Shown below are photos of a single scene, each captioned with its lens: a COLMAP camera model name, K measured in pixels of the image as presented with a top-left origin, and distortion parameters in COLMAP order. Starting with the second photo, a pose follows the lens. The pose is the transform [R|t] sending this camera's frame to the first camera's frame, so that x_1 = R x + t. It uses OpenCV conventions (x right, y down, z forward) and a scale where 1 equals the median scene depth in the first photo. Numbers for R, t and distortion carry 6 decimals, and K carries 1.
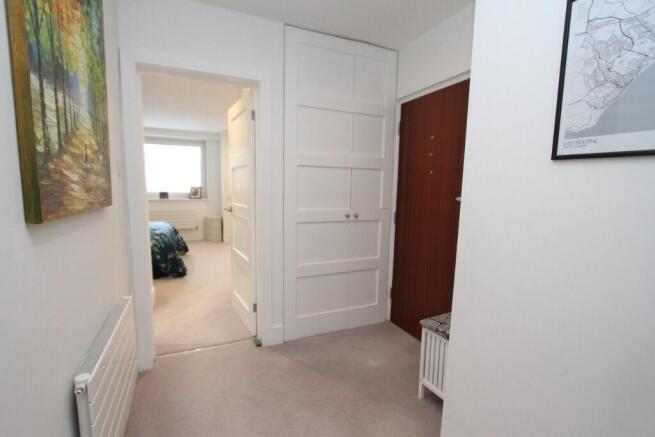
lens RADIAL K [[301.6, 0, 324.1], [0, 301.6, 220.3], [0, 0, 1]] dist [-0.014137, 0.001110]
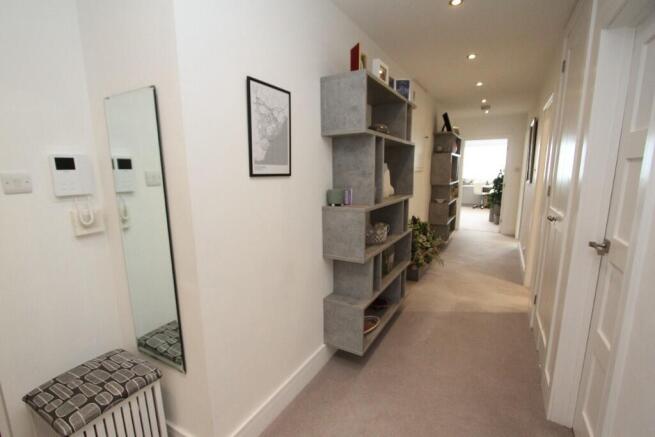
lens RADIAL K [[301.6, 0, 328.2], [0, 301.6, 223.3], [0, 0, 1]] dist [-0.014137, 0.001110]
pose [[-0.586334, -0.156463, 0.794816, -0.856629], [0.088424, 0.962945, 0.254790, -0.369988], [-0.805229, 0.219672, -0.550772, 1.770540]]
